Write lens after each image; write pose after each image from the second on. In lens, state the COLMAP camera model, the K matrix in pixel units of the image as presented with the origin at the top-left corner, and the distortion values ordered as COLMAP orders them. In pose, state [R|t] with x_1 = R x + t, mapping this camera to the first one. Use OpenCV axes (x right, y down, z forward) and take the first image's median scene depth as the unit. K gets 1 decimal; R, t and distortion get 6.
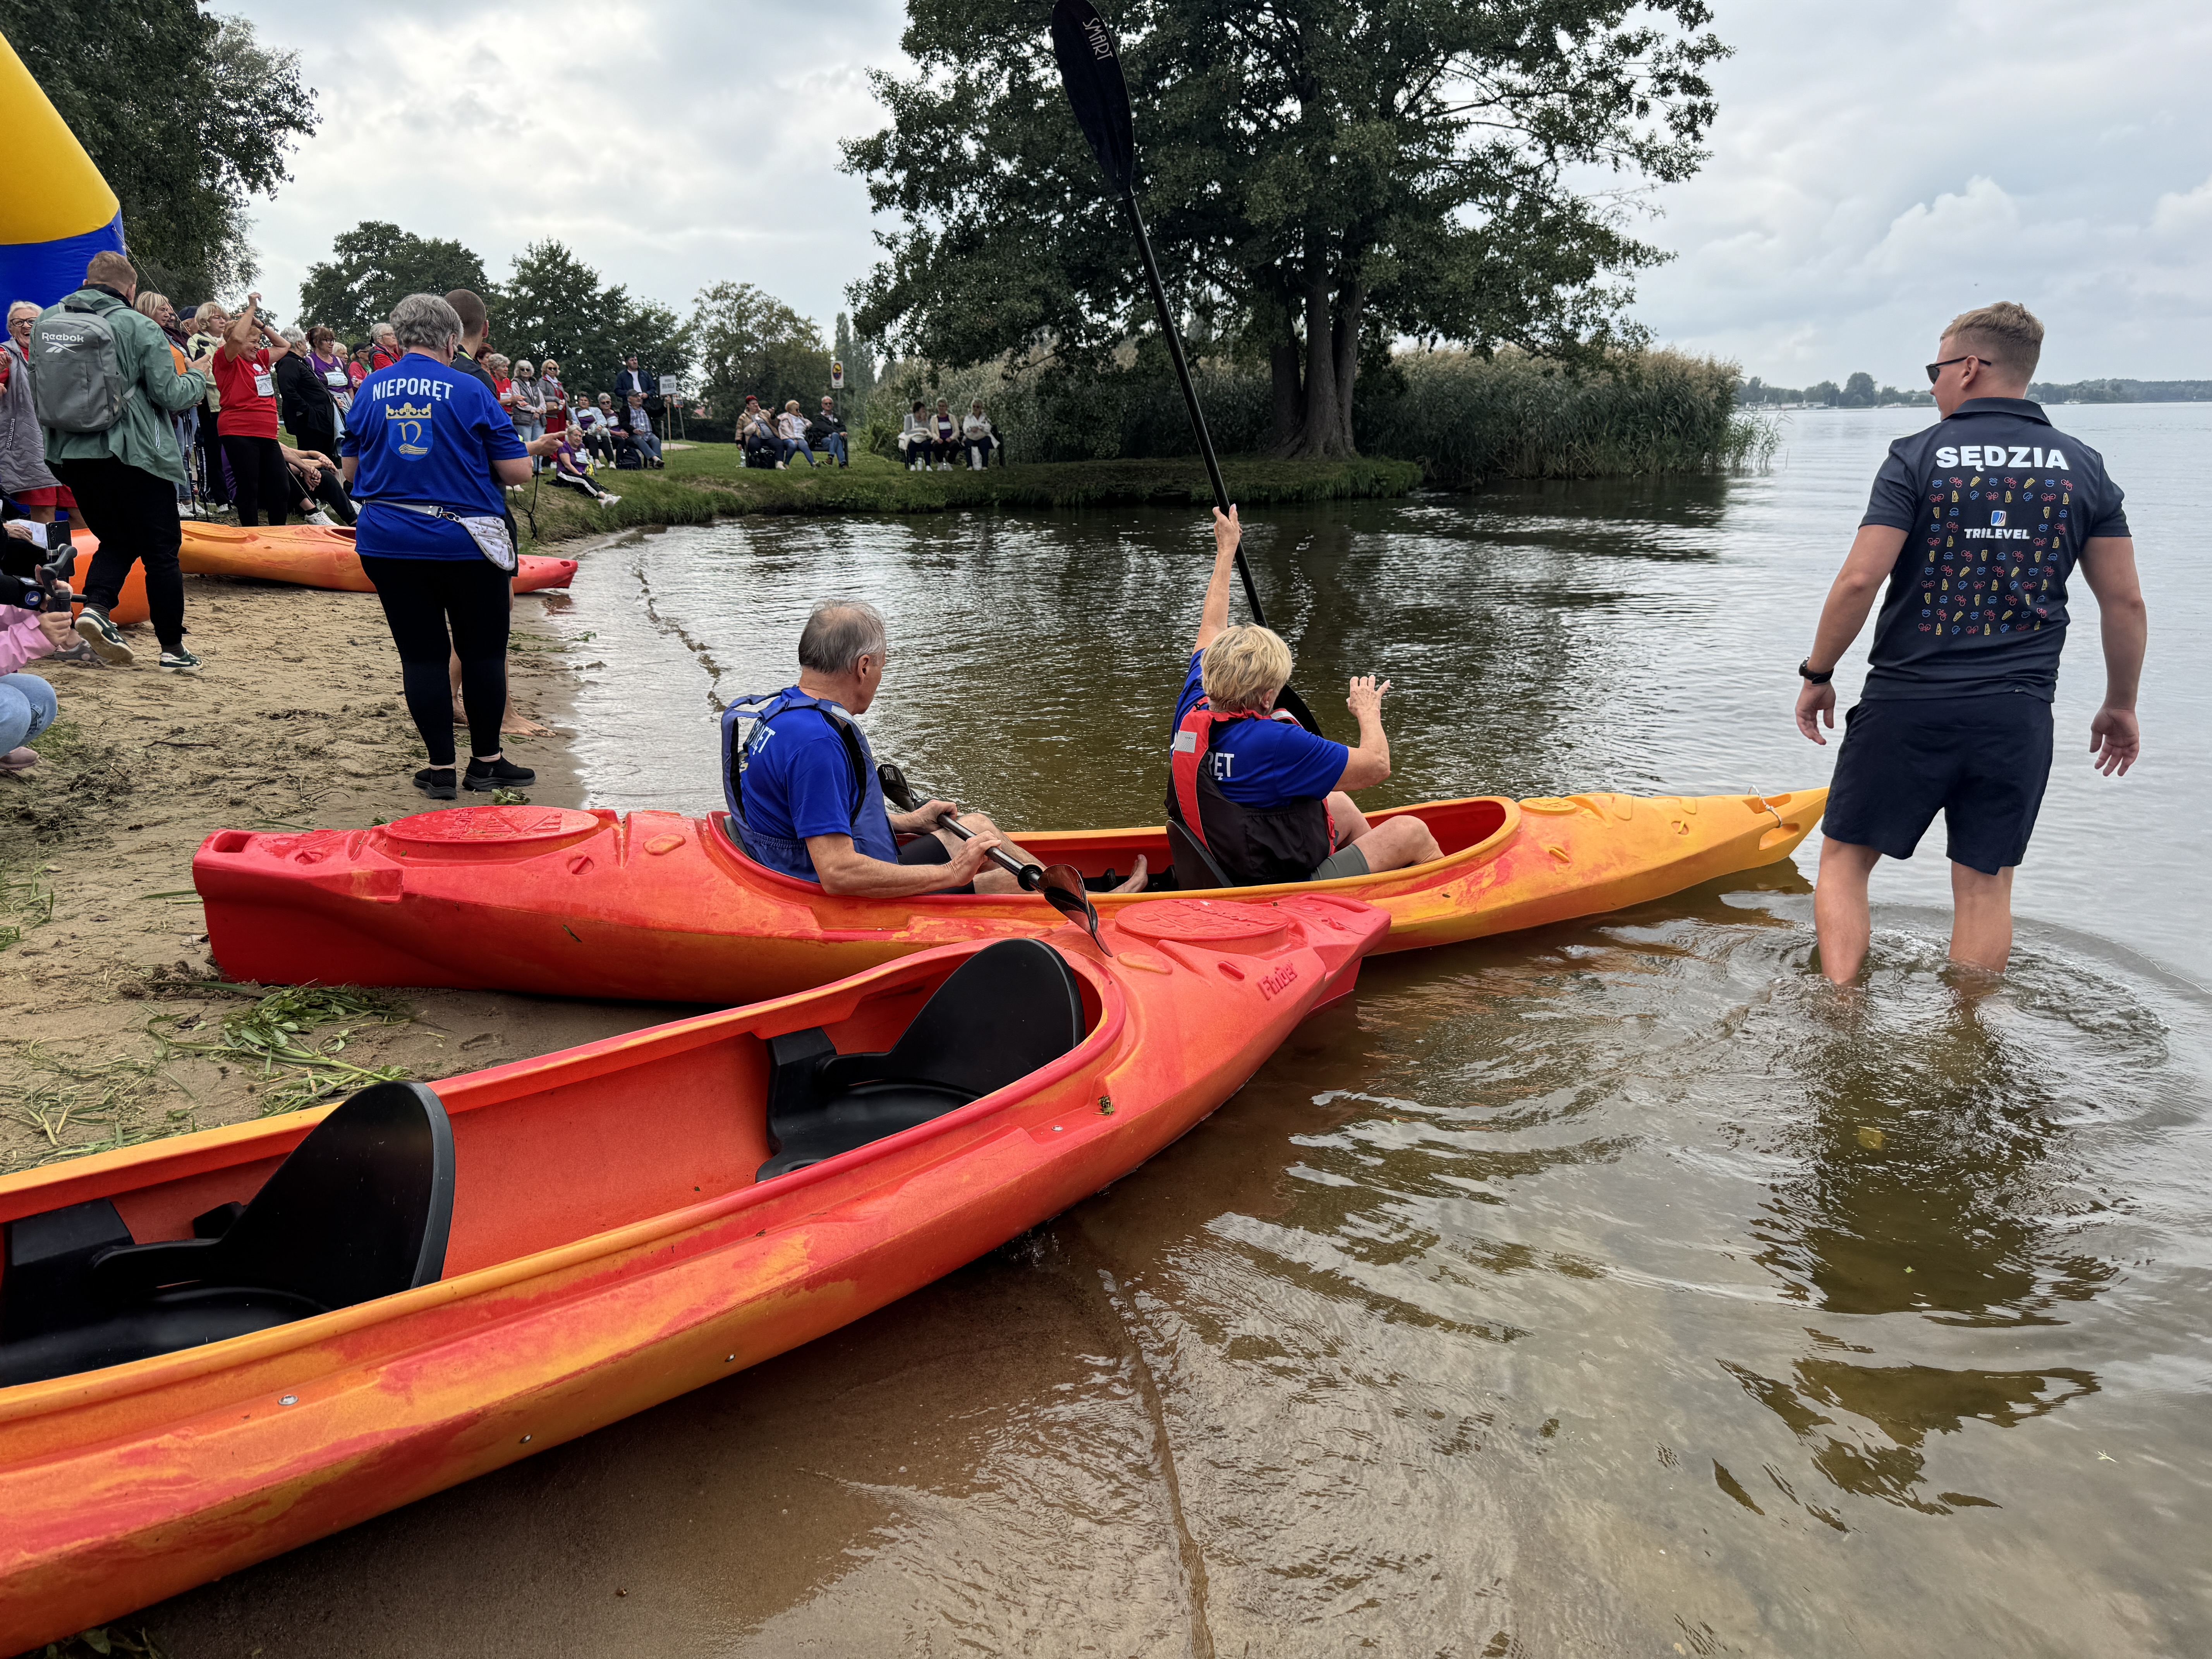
lens RADIAL K [[1533.5, 0, 1106.0], [0, 1533.5, 829.5], [0, 0, 1]] dist [0.005695, -0.002489]
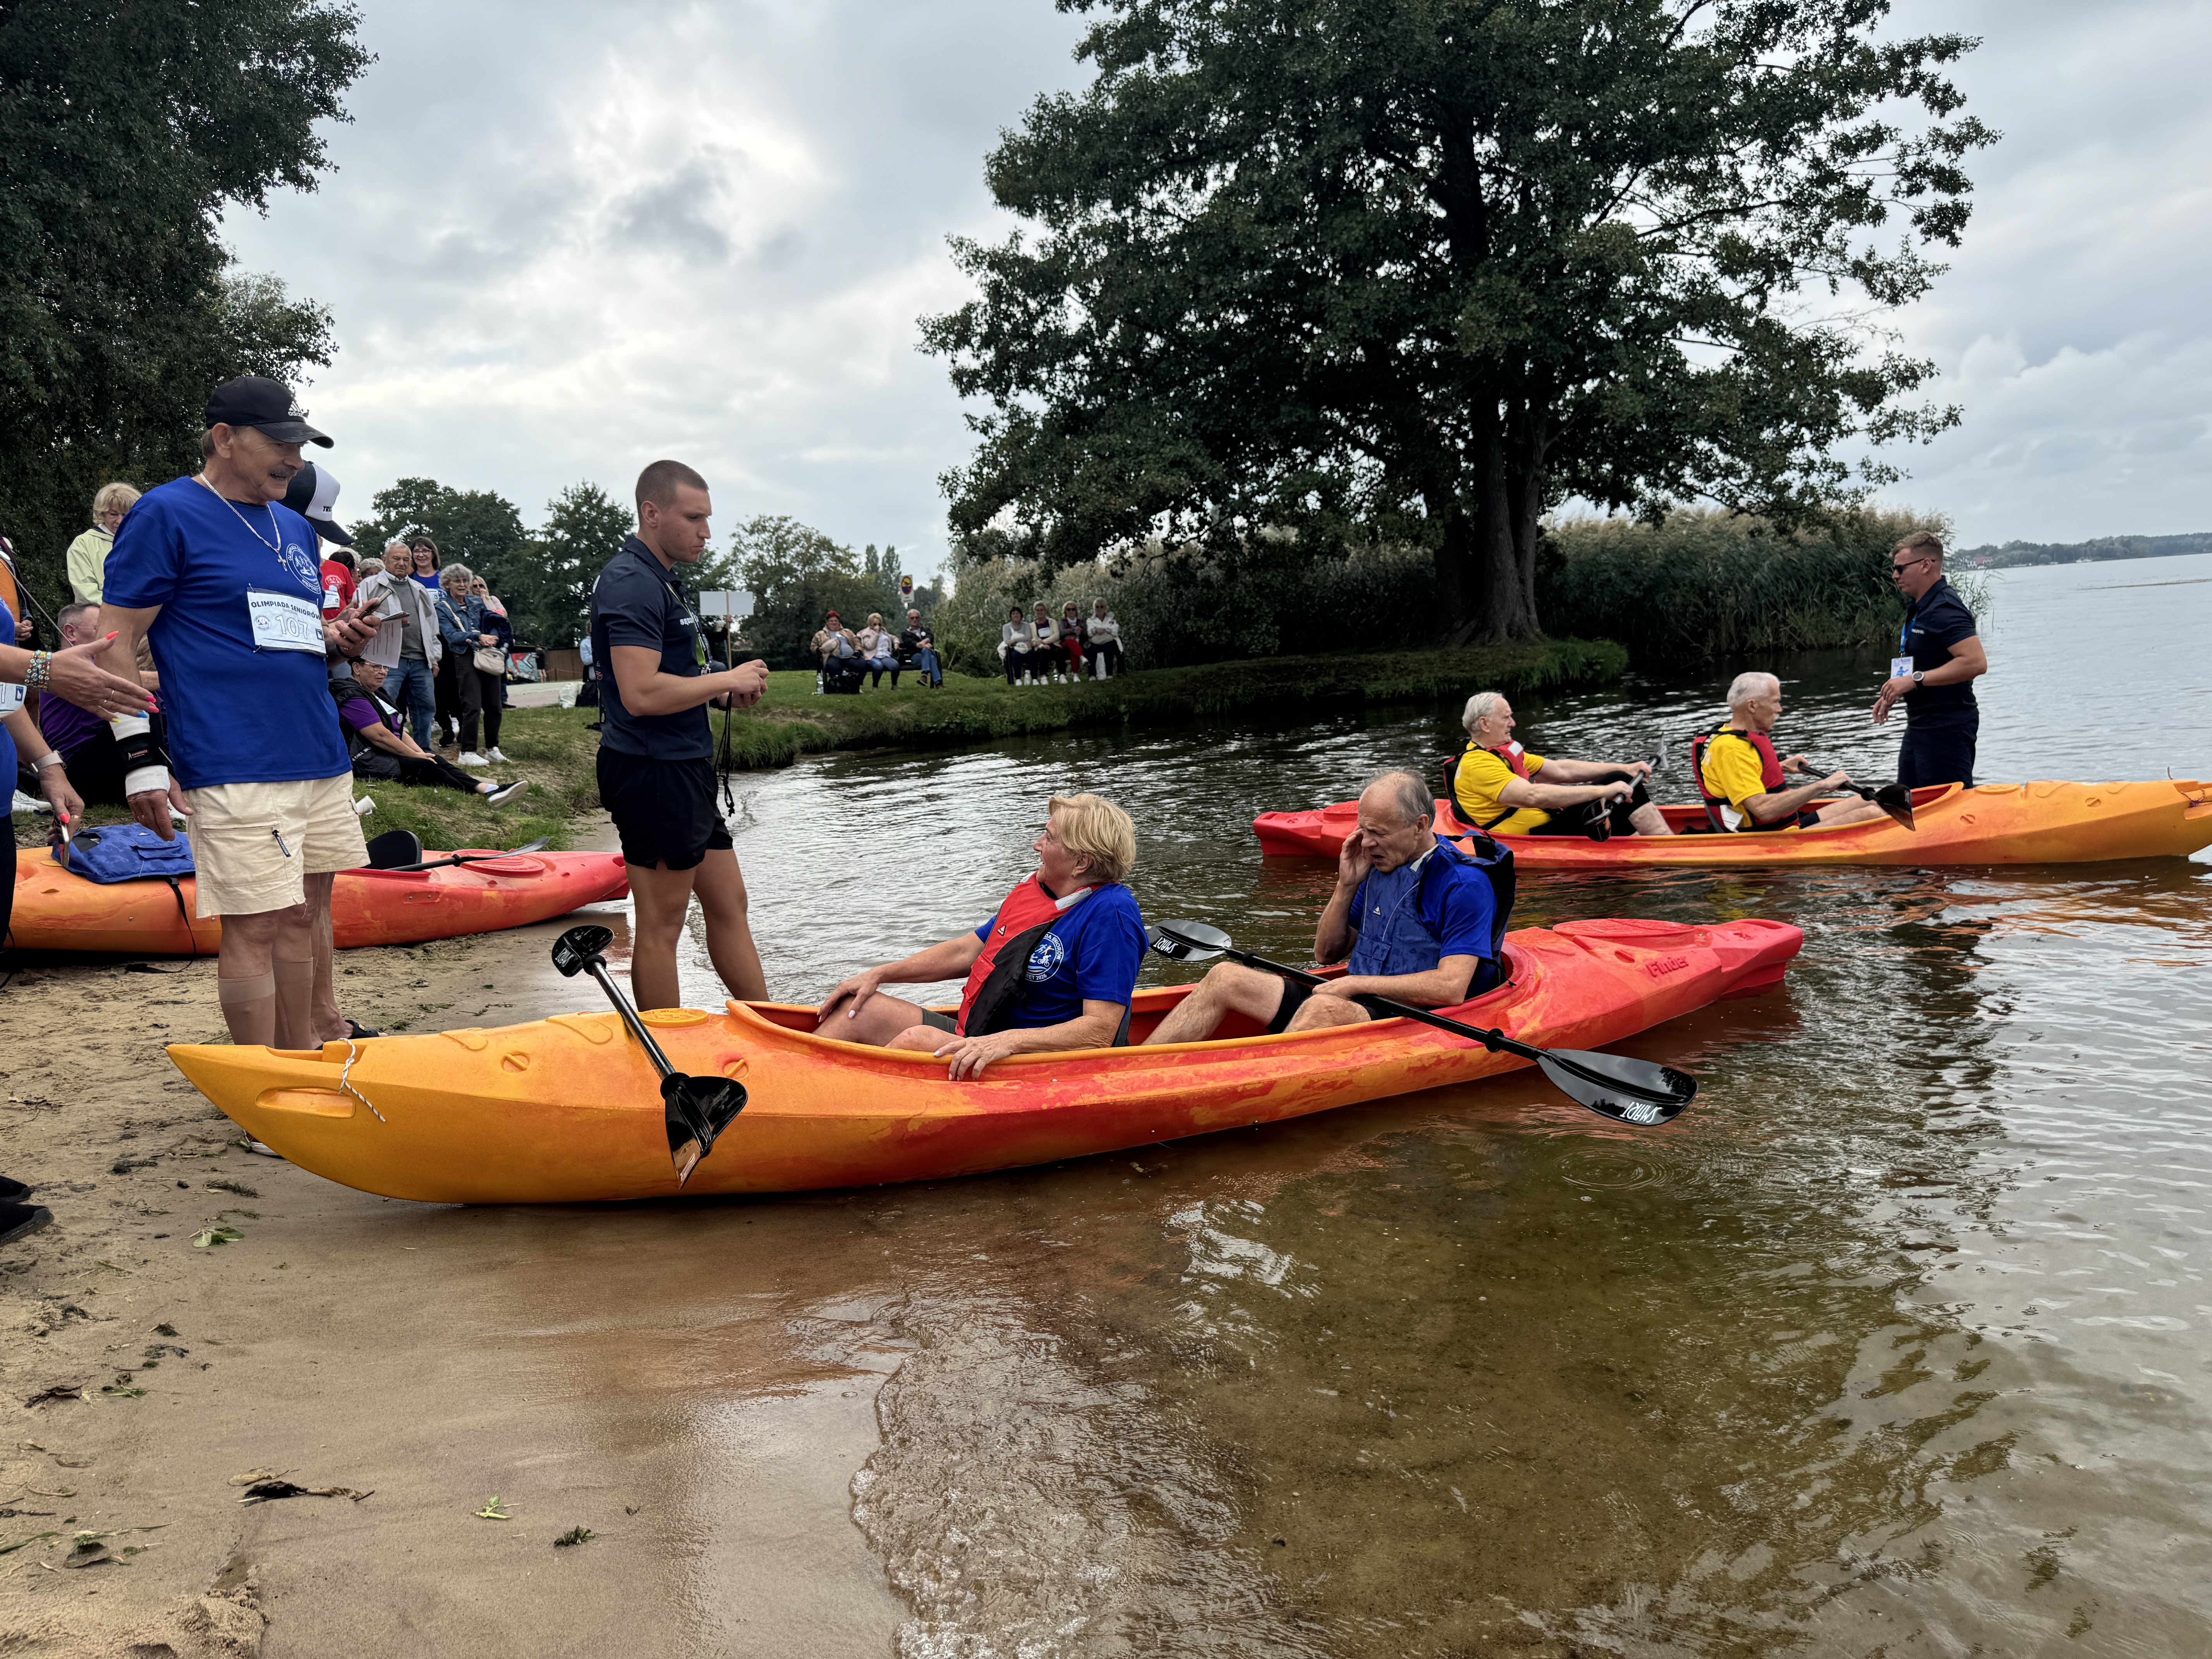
lens RADIAL K [[1576.1, 0, 1111.7], [0, 1576.1, 854.2], [0, 0, 1]] dist [0.093561, -0.119995]
pose [[0.998364, -0.050171, -0.027424, -0.053301], [0.046468, 0.991426, -0.122130, -0.033241], [0.033316, 0.120656, 0.992135, 0.144579]]
